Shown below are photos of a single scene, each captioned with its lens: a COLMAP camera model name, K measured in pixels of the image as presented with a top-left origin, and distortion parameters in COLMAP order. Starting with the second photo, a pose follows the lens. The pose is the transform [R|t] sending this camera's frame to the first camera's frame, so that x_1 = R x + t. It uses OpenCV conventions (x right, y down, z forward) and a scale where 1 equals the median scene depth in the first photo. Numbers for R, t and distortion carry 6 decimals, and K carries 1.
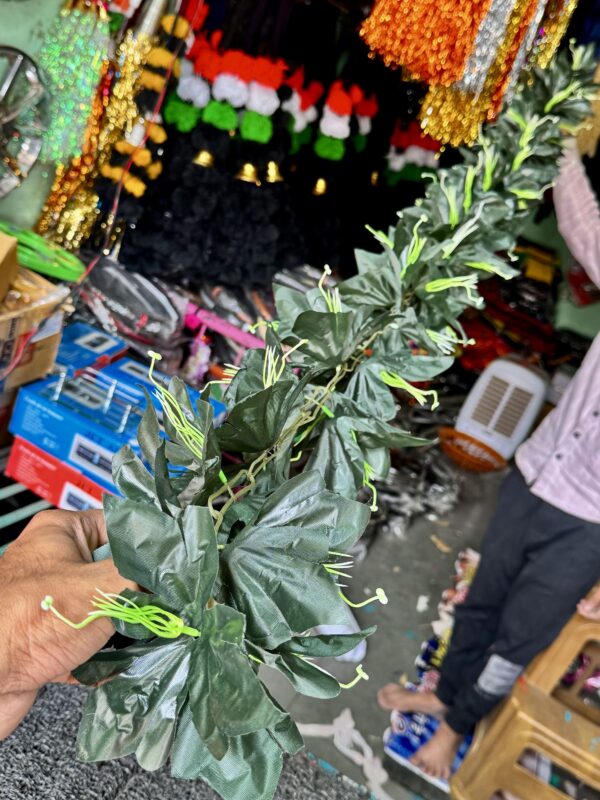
lens RADIAL K [[812.5, 0, 300.0], [0, 812.5, 400.0], [0, 0, 1]] dist [0.170146, -0.362274]
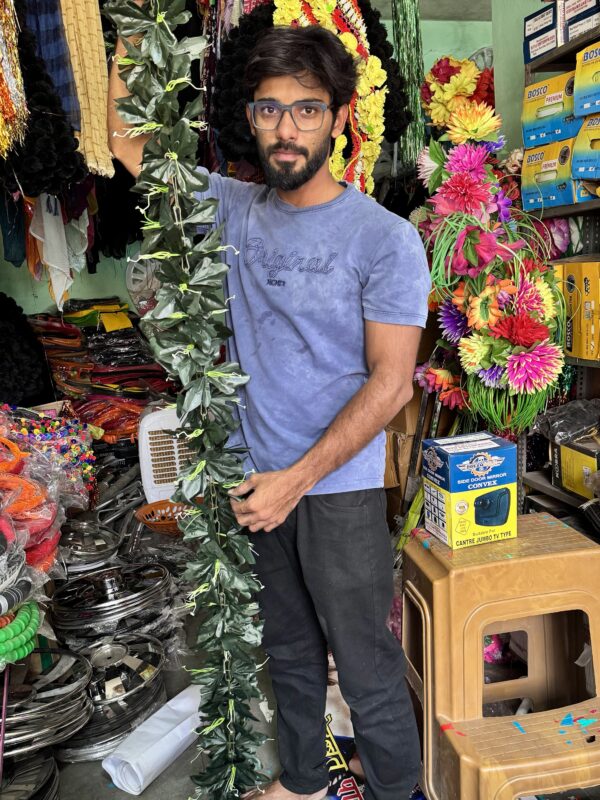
lens RADIAL K [[739.0, 0, 308.6], [0, 739.0, 400.2], [0, 0, 1]] dist [0.068796, -0.159458]
pose [[0.722263, -0.518502, 0.457703, 0.007607], [0.551608, 0.831074, 0.071024, -0.056247], [-0.417211, 0.201175, 0.886264, 0.518987]]
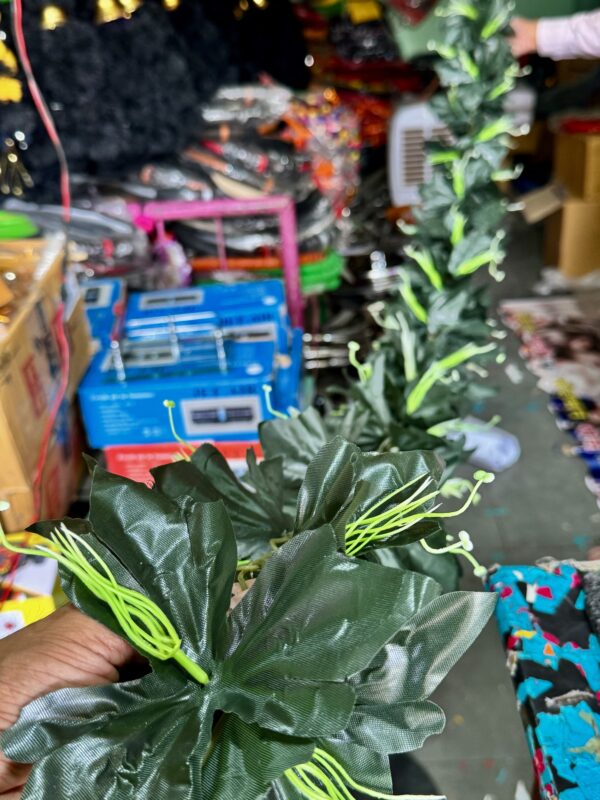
lens RADIAL K [[812.5, 0, 300.0], [0, 812.5, 400.0], [0, 0, 1]] dist [0.170146, -0.362274]
pose [[0.841985, -0.534298, 0.074745, -0.244689], [0.512778, 0.835624, 0.196954, -0.051864], [-0.167691, -0.127504, 0.977559, 0.268942]]
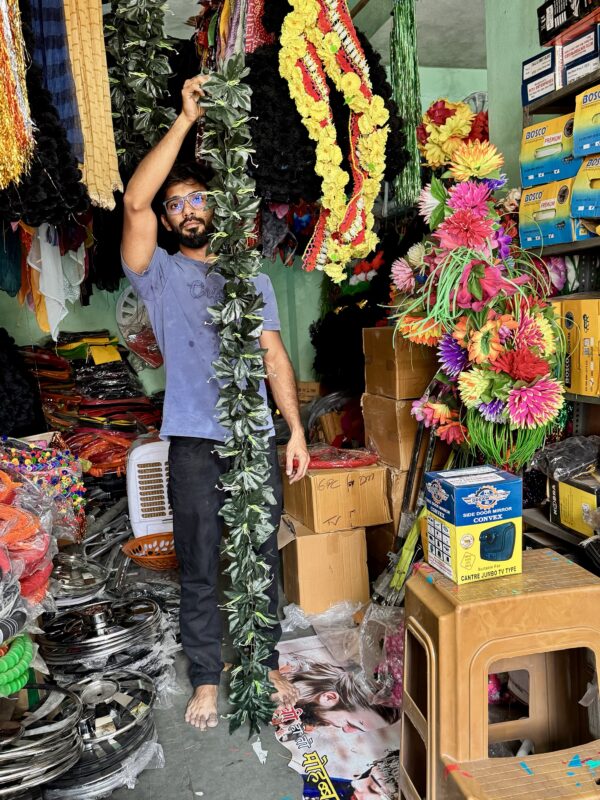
lens RADIAL K [[738.2, 0, 300.0], [0, 738.2, 400.0], [0, 0, 1]] dist [0.089960, -0.222117]
pose [[0.722987, -0.484014, 0.492971, -0.017018], [0.539225, 0.841421, 0.035310, -0.064189], [-0.431887, 0.240293, 0.869329, 0.538148]]
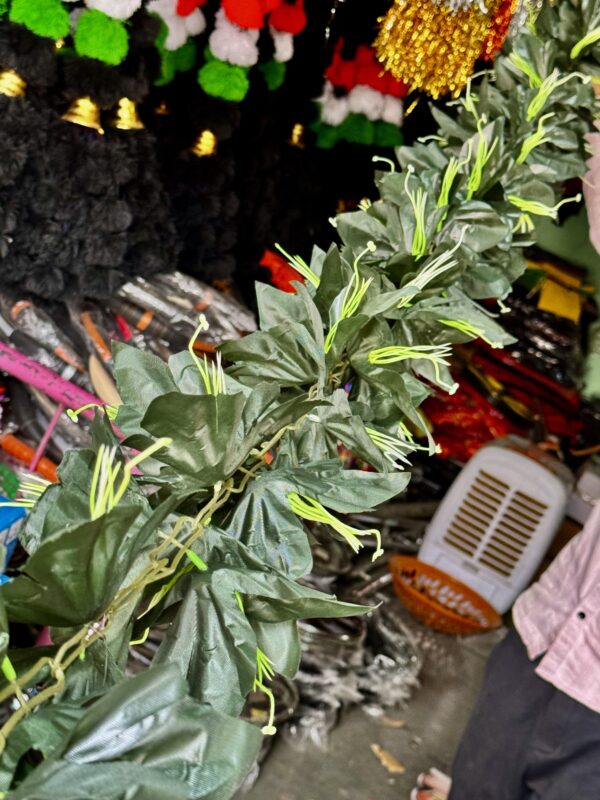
lens RADIAL K [[1394.1, 0, 300.0], [0, 1394.1, 400.0], [0, 0, 1]] dist [0.098875, 0.053018]
pose [[0.994125, 0.043565, 0.099081, 0.000425], [-0.036358, 0.996639, -0.073412, -0.004366], [-0.101946, 0.069378, 0.992368, -0.002734]]
